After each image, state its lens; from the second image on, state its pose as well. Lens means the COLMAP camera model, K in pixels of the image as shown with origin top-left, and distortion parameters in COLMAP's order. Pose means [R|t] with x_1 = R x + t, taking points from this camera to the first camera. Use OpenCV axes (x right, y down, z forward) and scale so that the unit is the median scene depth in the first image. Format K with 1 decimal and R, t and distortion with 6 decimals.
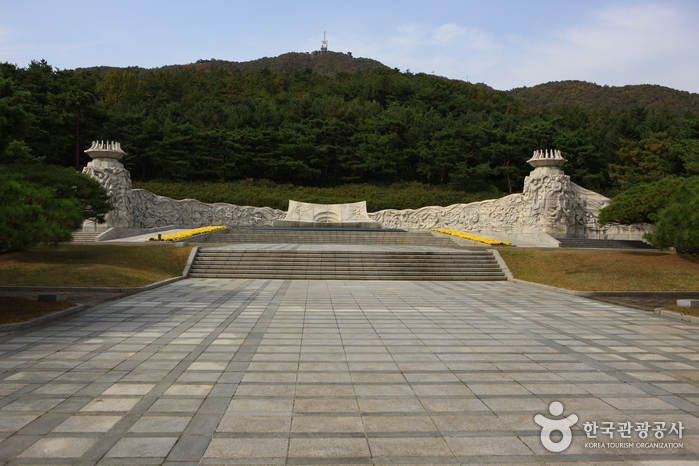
lens RADIAL K [[683.2, 0, 349.6], [0, 683.2, 233.5], [0, 0, 1]] dist [0.000528, 0.000000]
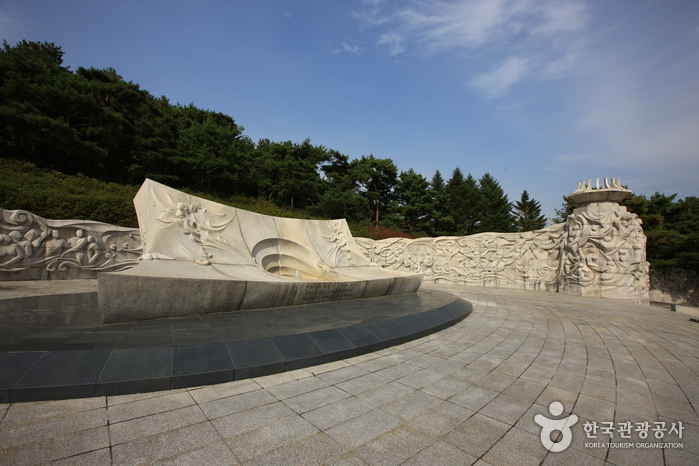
lens RADIAL K [[324.3, 0, 348.3], [0, 324.3, 232.4], [0, 0, 1]] dist [-0.003459, -0.000120]
pose [[0.674524, 0.083399, 0.733527, -0.118949], [-0.057115, 0.996516, -0.060779, -0.026289], [-0.736040, -0.000899, 0.676937, 0.827092]]
